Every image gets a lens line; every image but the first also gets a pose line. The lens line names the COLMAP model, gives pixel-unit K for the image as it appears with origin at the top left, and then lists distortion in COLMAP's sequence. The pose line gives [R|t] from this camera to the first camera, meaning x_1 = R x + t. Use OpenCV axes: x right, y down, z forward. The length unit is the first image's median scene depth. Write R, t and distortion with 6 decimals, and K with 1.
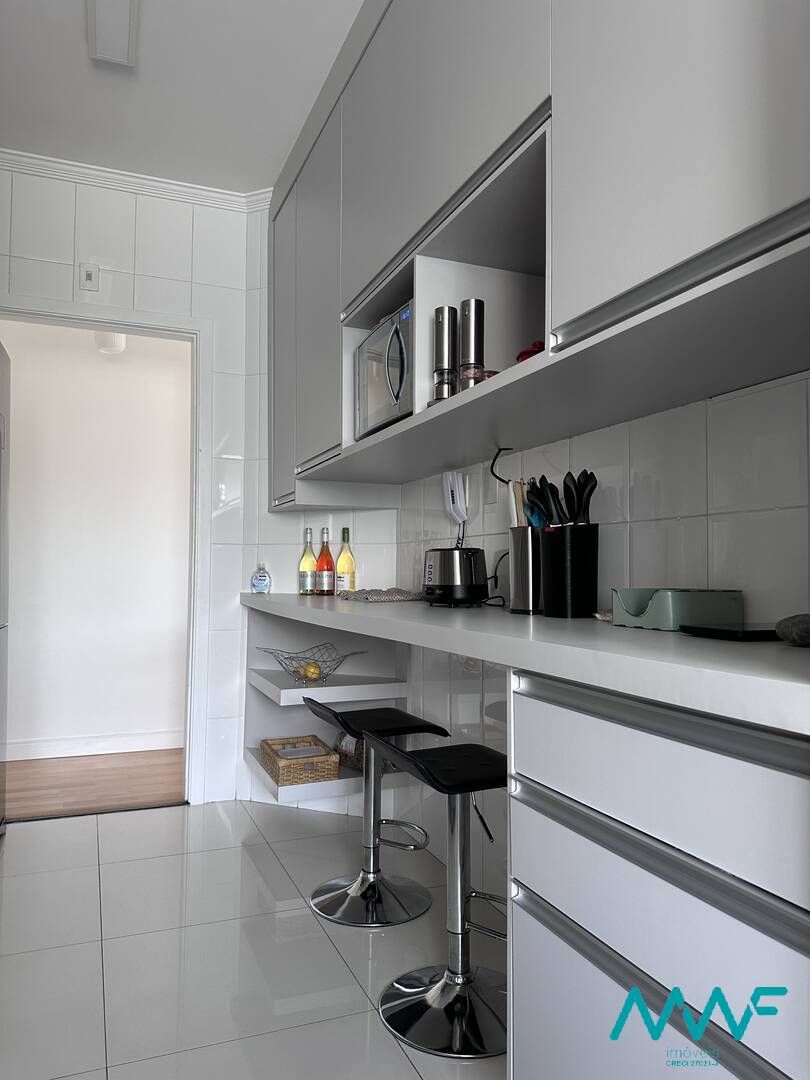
lens RADIAL K [[763.7, 0, 399.8], [0, 763.7, 545.5], [0, 0, 1]] dist [0.085890, -0.118584]
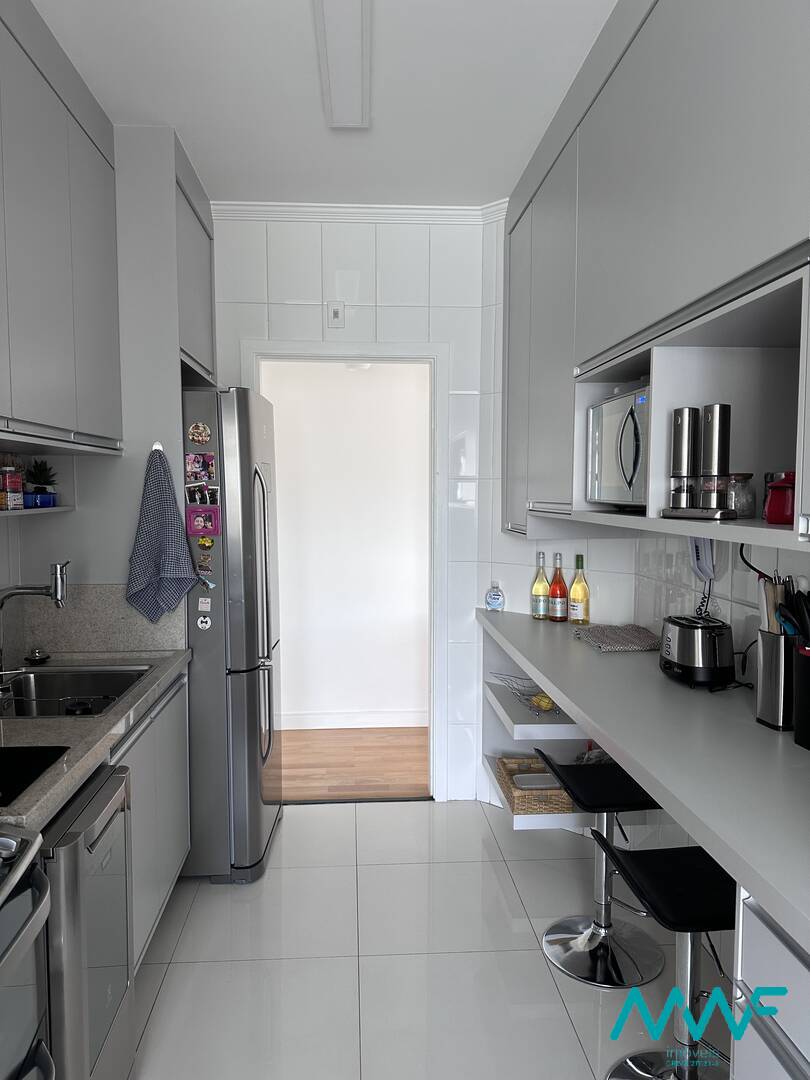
lens RADIAL K [[763.7, 0, 386.1], [0, 763.7, 543.7], [0, 0, 1]] dist [0.085890, -0.118584]
pose [[0.944780, 0.015636, -0.327333, 0.019622], [0.020782, 0.993992, 0.107463, -0.192632], [0.327047, -0.108332, 0.938778, -0.004236]]
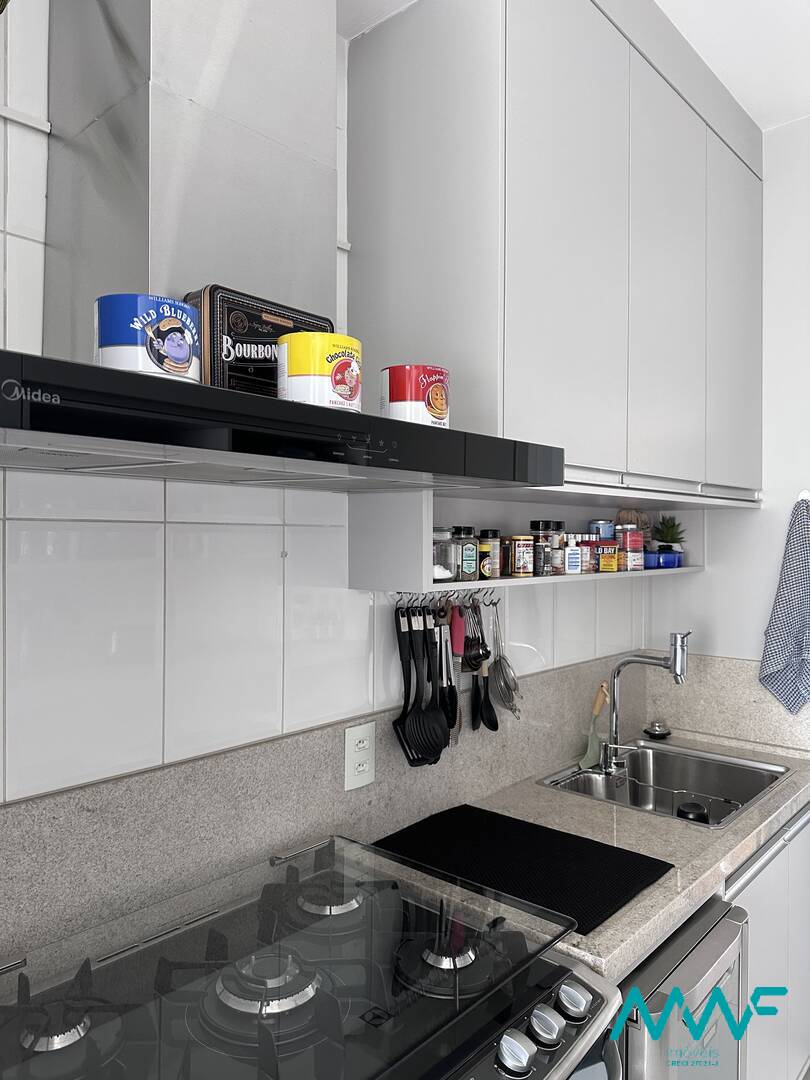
lens RADIAL K [[763.7, 0, 417.8], [0, 763.7, 533.6], [0, 0, 1]] dist [0.085890, -0.118584]
pose [[0.455349, -0.007620, -0.890281, -0.049662], [0.033476, 0.999403, 0.008568, -0.198601], [0.889684, -0.033704, 0.455332, 0.117244]]
